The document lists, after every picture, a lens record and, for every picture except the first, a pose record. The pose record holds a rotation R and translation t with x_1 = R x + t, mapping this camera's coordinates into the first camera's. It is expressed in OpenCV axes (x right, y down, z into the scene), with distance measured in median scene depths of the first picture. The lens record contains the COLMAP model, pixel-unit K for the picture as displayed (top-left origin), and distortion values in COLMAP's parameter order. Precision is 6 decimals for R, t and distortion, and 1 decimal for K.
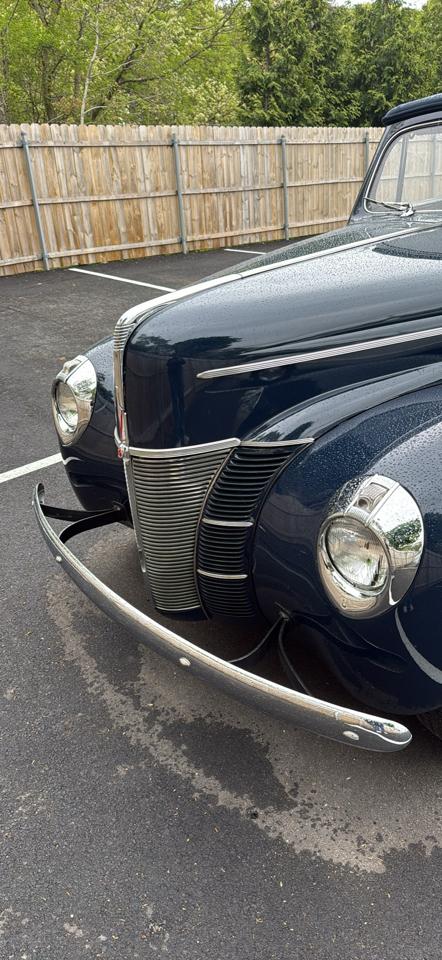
lens RADIAL K [[651.8, 0, 221.0], [0, 651.8, 480.0], [0, 0, 1]] dist [0.011873, -0.019888]
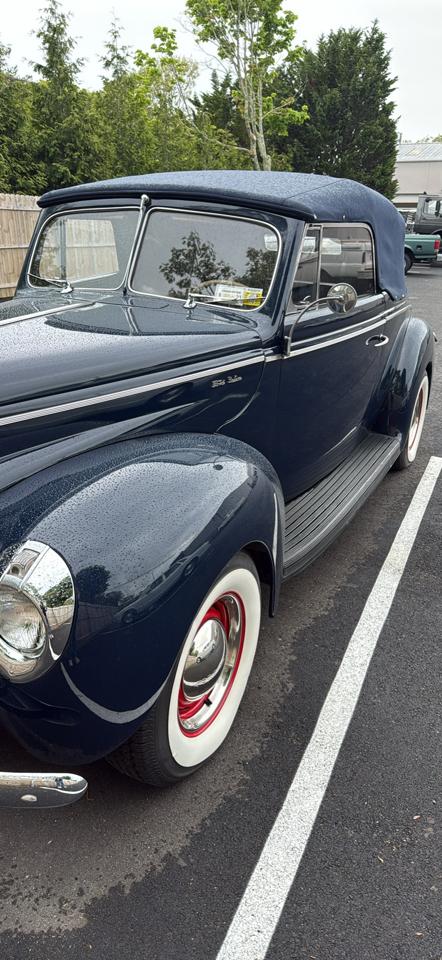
lens RADIAL K [[651.8, 0, 221.0], [0, 651.8, 480.0], [0, 0, 1]] dist [0.011873, -0.019888]
pose [[0.913289, -0.092256, 0.396726, 0.063022], [0.125197, 0.990442, -0.057889, -0.002999], [-0.387593, 0.102539, 0.916110, -0.056834]]
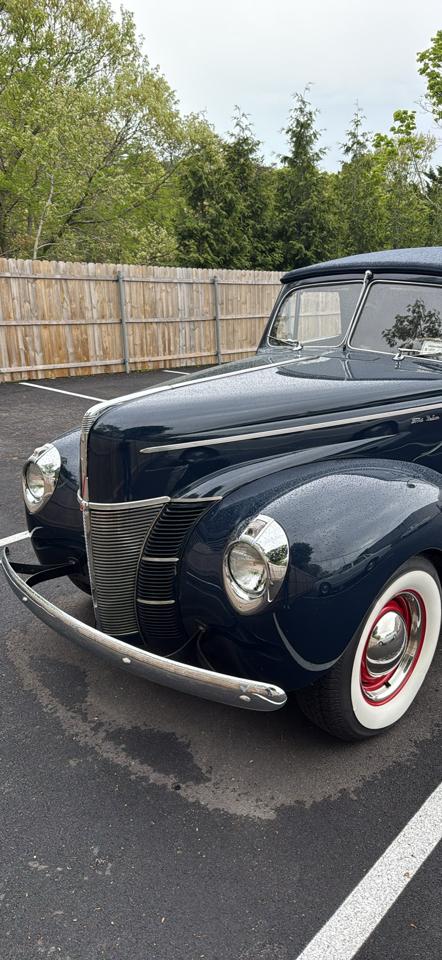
lens RADIAL K [[642.0, 0, 221.0], [0, 642.0, 480.0], [0, 0, 1]] dist [0.121625, -0.229047]
pose [[0.995430, 0.011098, 0.094844, 0.004727], [0.005431, 0.985035, -0.172269, 0.093331], [-0.095337, 0.171997, 0.980473, -0.252139]]
